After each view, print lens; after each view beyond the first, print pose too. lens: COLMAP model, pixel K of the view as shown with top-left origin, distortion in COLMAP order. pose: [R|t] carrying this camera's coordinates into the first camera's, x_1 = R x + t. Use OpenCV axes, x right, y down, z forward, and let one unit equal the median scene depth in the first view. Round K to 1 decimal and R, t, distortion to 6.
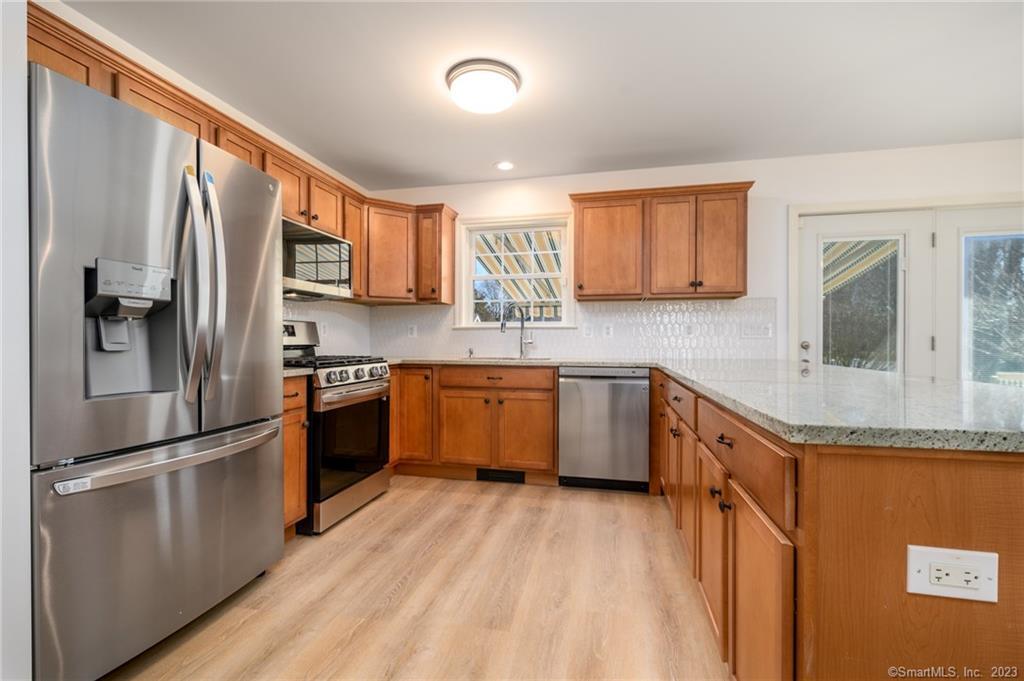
lens RADIAL K [[448.4, 0, 510.4], [0, 448.4, 344.5], [0, 0, 1]] dist [-0.016976, -0.000156]
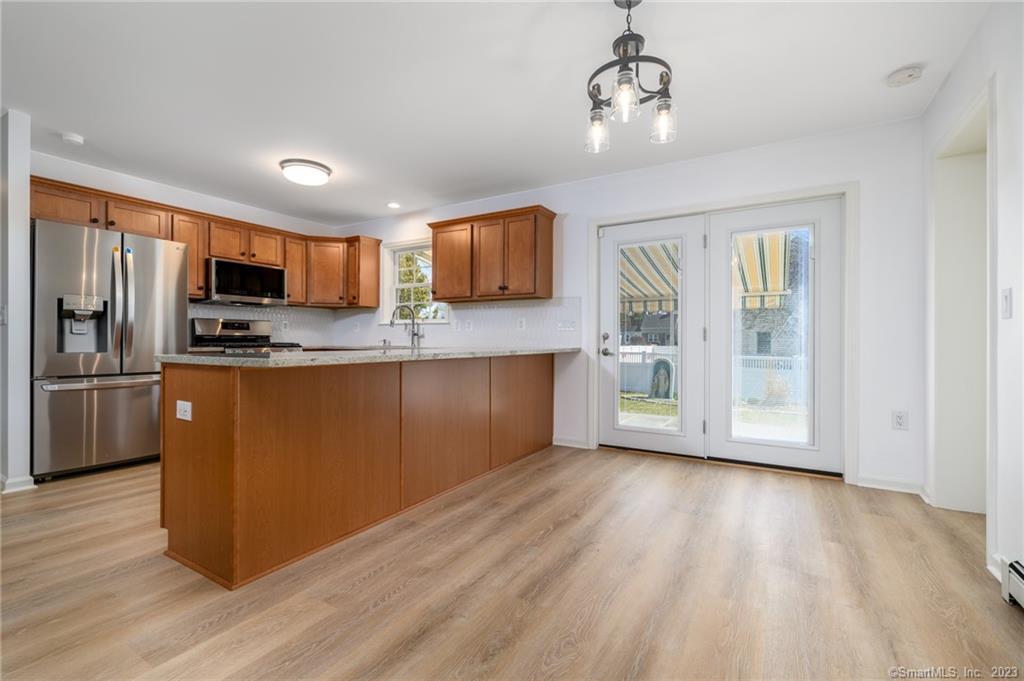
lens RADIAL K [[457.7, 0, 512.0], [0, 457.7, 340.5], [0, 0, 1]] dist [0.000703, 0.000359]
pose [[0.951821, 0.002728, -0.306642, 0.842308], [-0.005139, 0.999962, -0.007054, 0.024352], [0.306611, 0.008290, 0.951799, -0.241996]]
